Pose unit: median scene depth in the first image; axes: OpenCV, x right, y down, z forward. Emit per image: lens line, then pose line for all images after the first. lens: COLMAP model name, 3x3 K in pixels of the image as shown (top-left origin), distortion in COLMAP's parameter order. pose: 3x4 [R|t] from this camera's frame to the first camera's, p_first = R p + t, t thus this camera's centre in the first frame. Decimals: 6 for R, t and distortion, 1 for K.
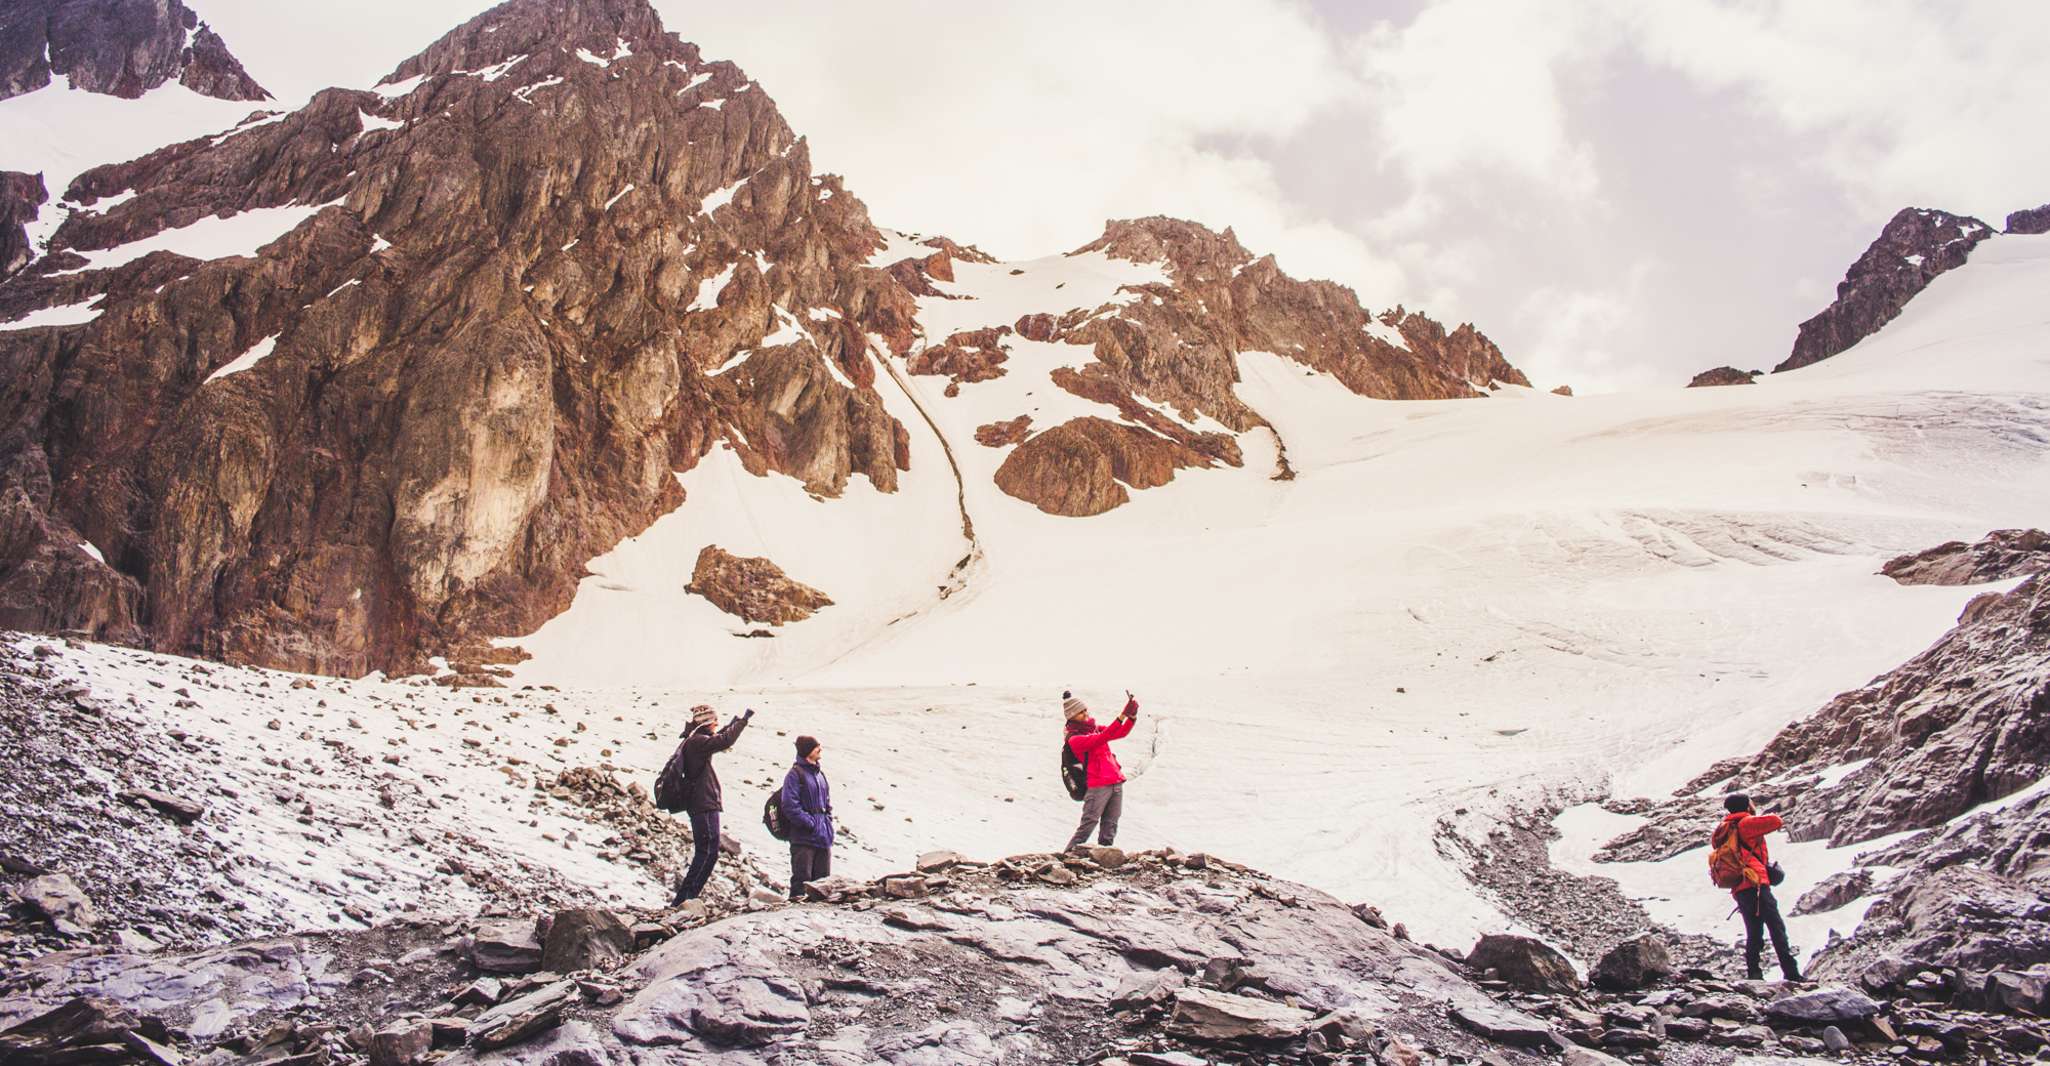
lens RADIAL K [[1955.3, 0, 934.1], [0, 1955.3, 533.9], [0, 0, 1]] dist [-0.112824, 0.101865]
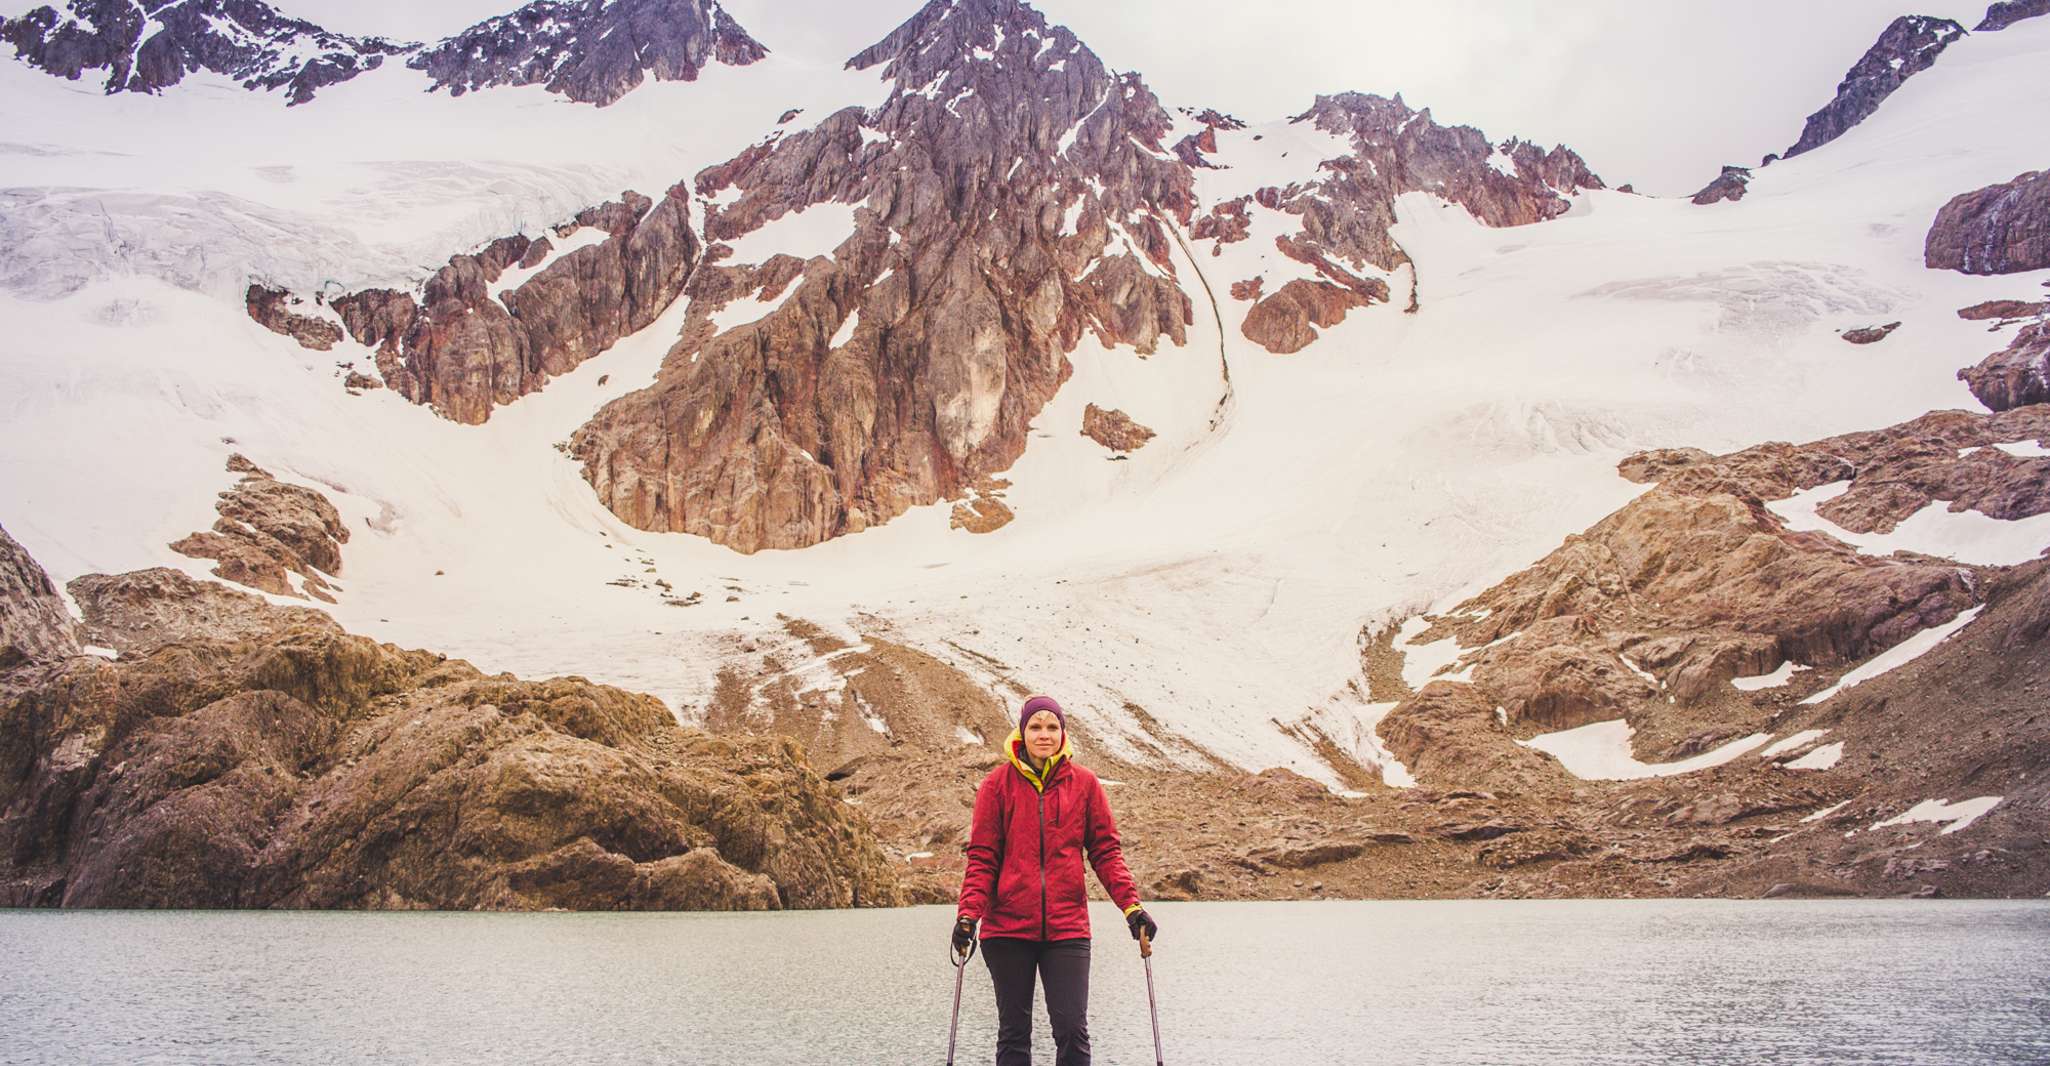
lens RADIAL K [[1955.3, 0, 934.1], [0, 1955.3, 533.9], [0, 0, 1]] dist [-0.112824, 0.101865]
pose [[0.984971, -0.043635, -0.167118, 0.041295], [0.086160, 0.962710, 0.256449, -0.308723], [0.149696, -0.266994, 0.952001, -0.731734]]
